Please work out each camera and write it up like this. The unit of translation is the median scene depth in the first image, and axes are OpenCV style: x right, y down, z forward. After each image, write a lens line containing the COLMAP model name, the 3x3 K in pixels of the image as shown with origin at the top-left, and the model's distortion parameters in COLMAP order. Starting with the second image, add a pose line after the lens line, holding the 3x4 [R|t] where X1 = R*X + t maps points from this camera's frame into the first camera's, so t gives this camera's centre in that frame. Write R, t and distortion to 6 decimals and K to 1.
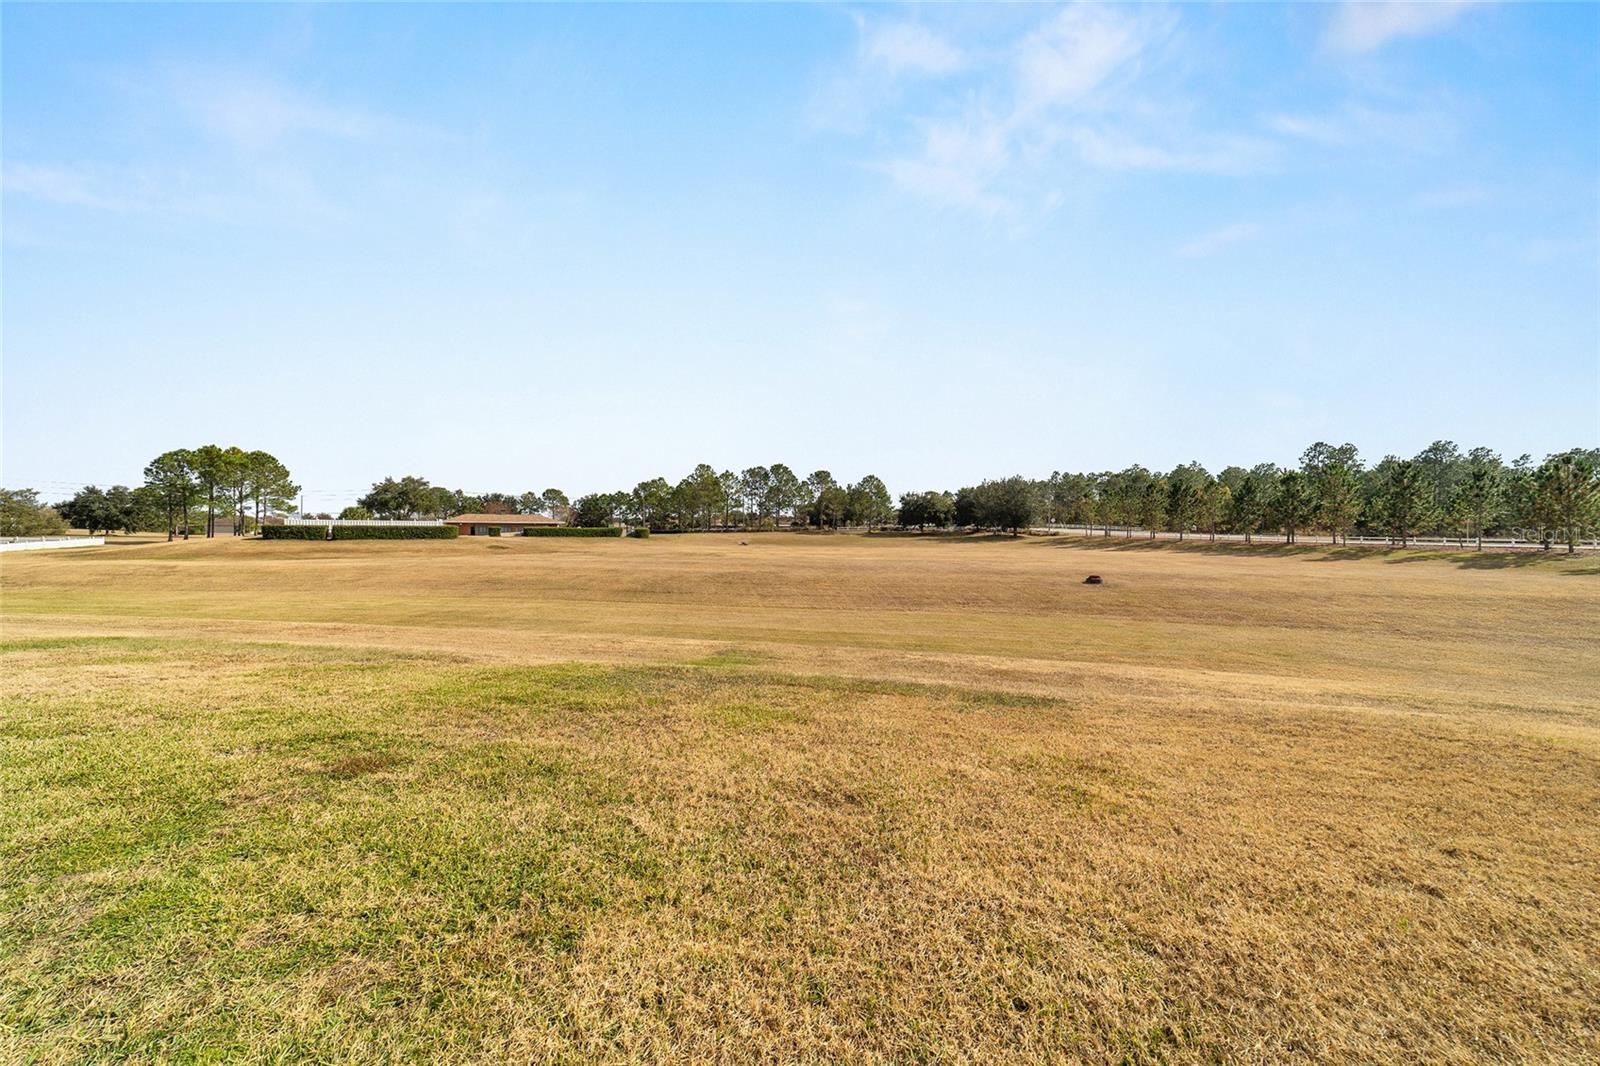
lens RADIAL K [[614.2, 0, 797.0], [0, 614.2, 528.9], [0, 0, 1]] dist [-0.019825, 0.009704]
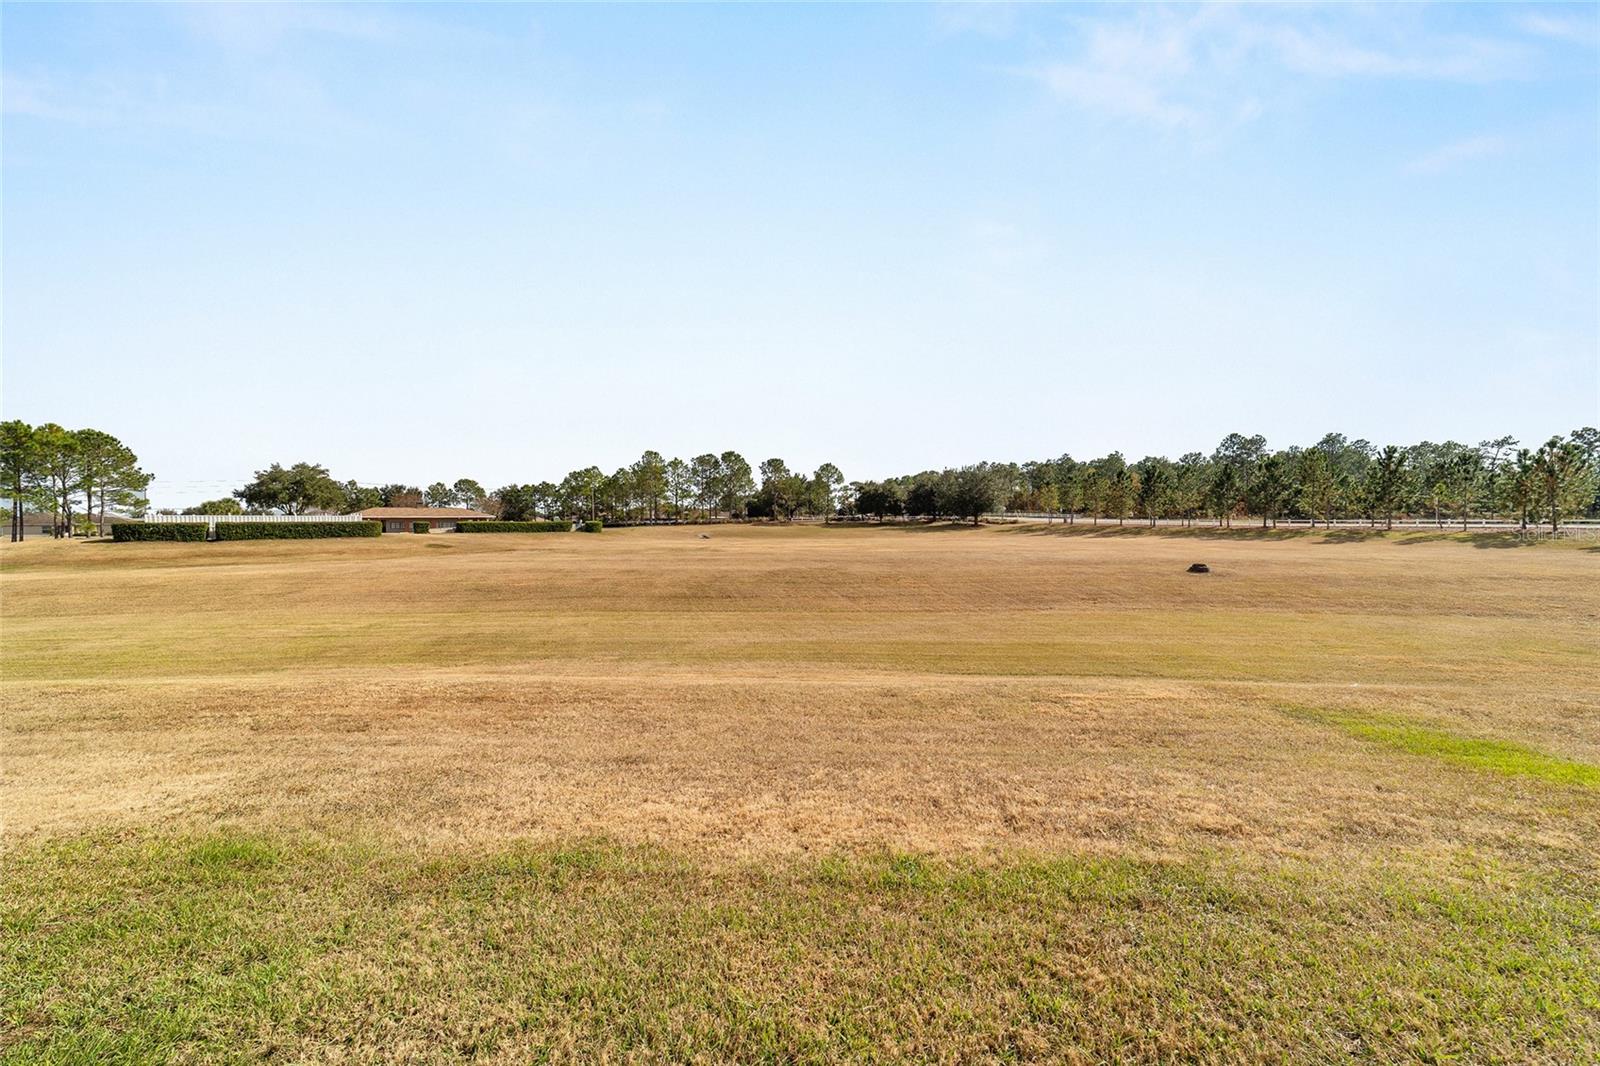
lens RADIAL K [[614.2, 0, 797.0], [0, 614.2, 528.9], [0, 0, 1]] dist [-0.019825, 0.009704]
pose [[0.987579, -0.015421, 0.156367, -0.089711], [0.013379, 0.999811, 0.014100, 0.001026], [-0.156555, -0.011833, 0.987598, 0.066477]]
